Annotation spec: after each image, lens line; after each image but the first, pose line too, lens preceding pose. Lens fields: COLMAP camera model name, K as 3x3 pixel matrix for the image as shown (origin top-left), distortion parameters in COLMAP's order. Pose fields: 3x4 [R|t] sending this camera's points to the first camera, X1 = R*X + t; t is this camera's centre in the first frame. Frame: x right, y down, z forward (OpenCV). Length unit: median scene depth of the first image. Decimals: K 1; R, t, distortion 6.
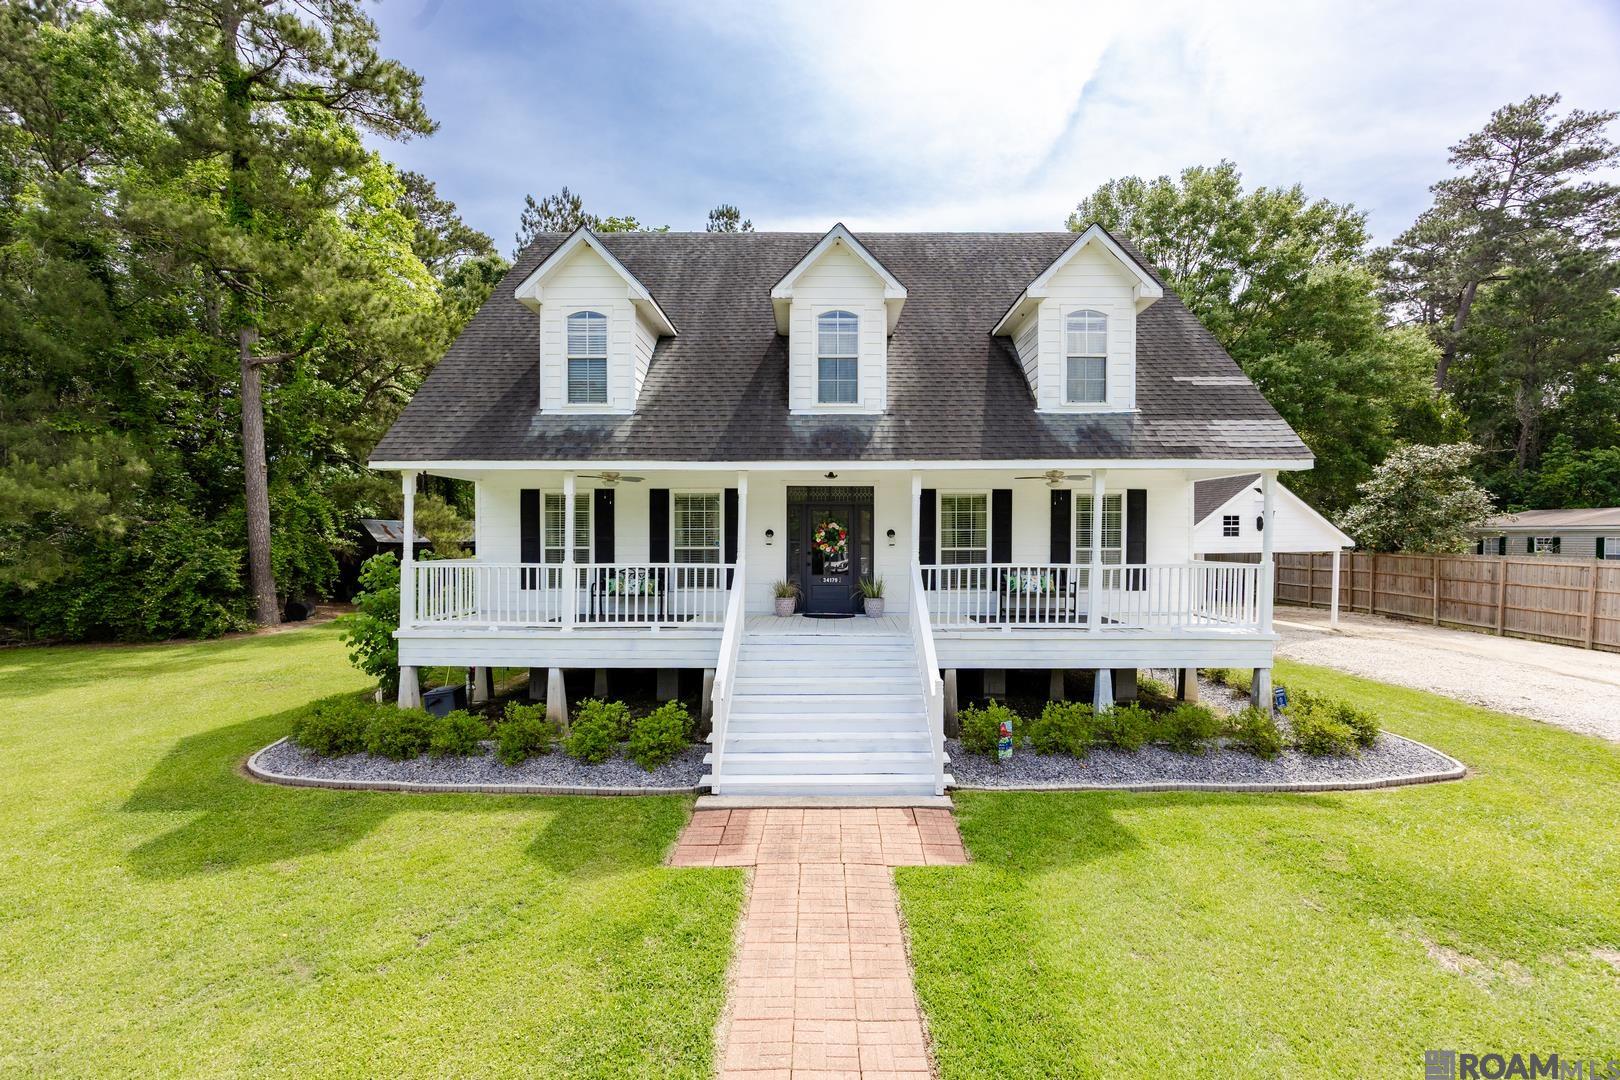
lens RADIAL K [[708.9, 0, 810.0], [0, 708.9, 540.0], [0, 0, 1]] dist [0.000591, 0.000242]
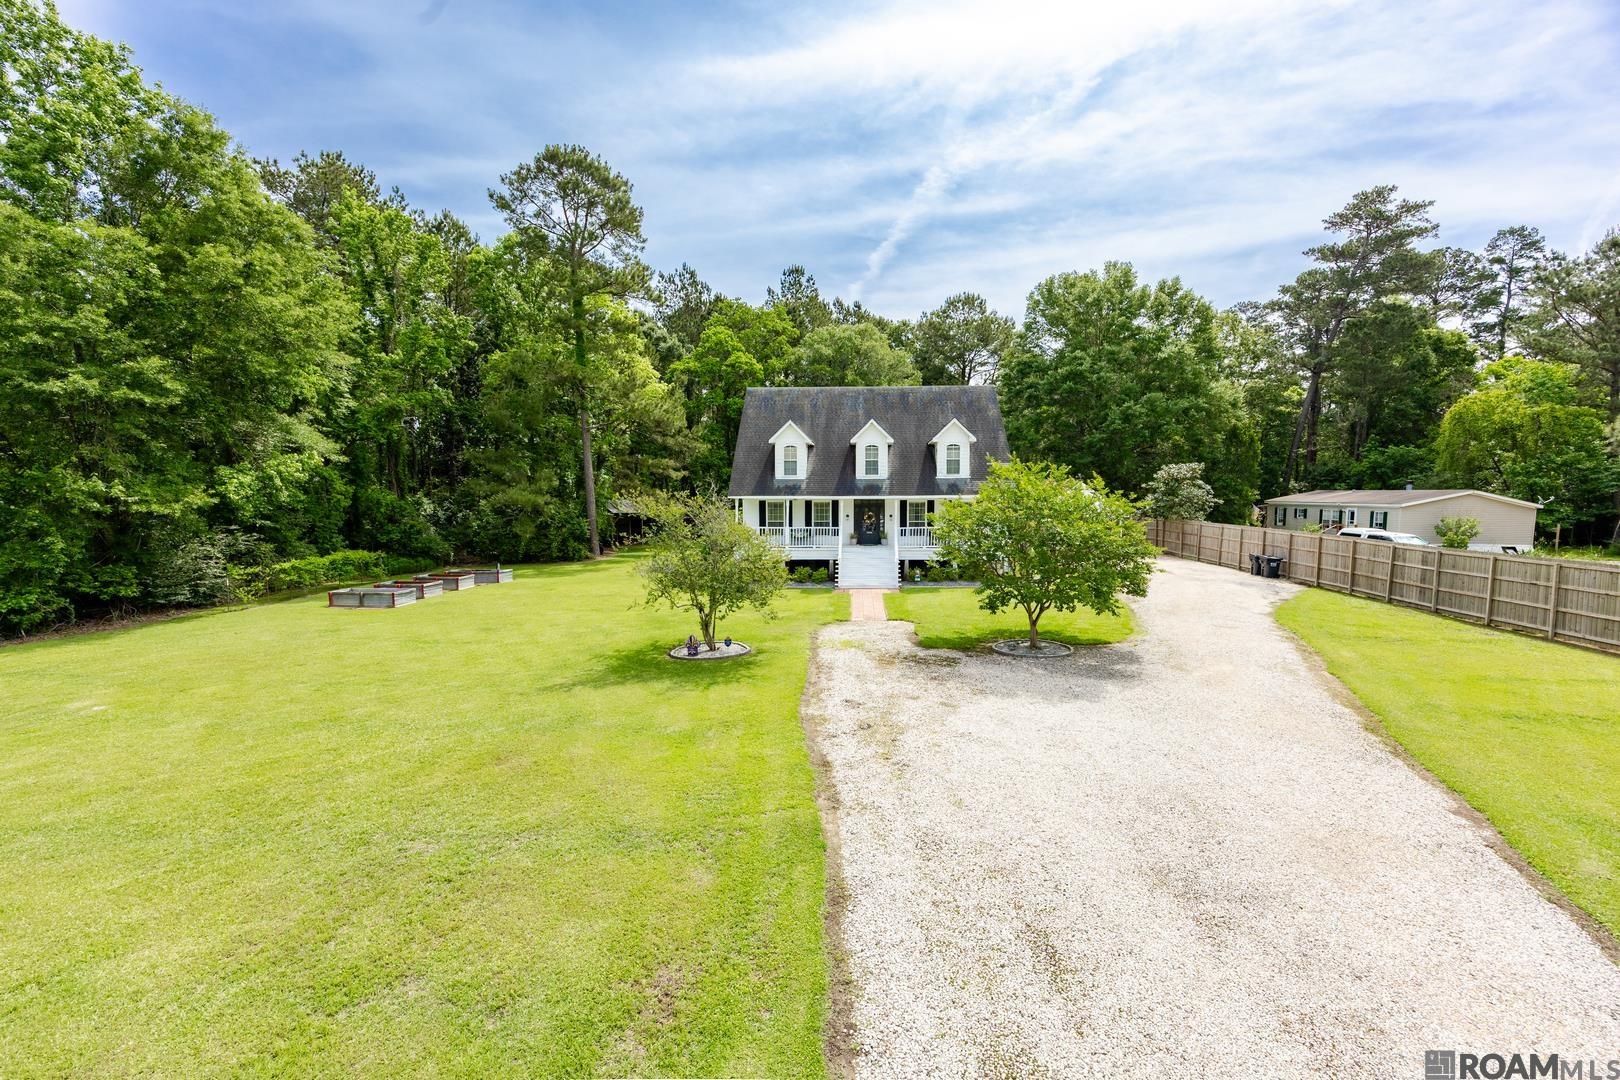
lens RADIAL K [[708.9, 0, 810.0], [0, 708.9, 540.0], [0, 0, 1]] dist [0.000591, 0.000242]
pose [[0.998541, -0.000067, -0.054004, -0.055224], [0.003187, 0.998329, 0.057699, -0.079109], [0.053910, -0.057787, 0.996872, -1.870270]]
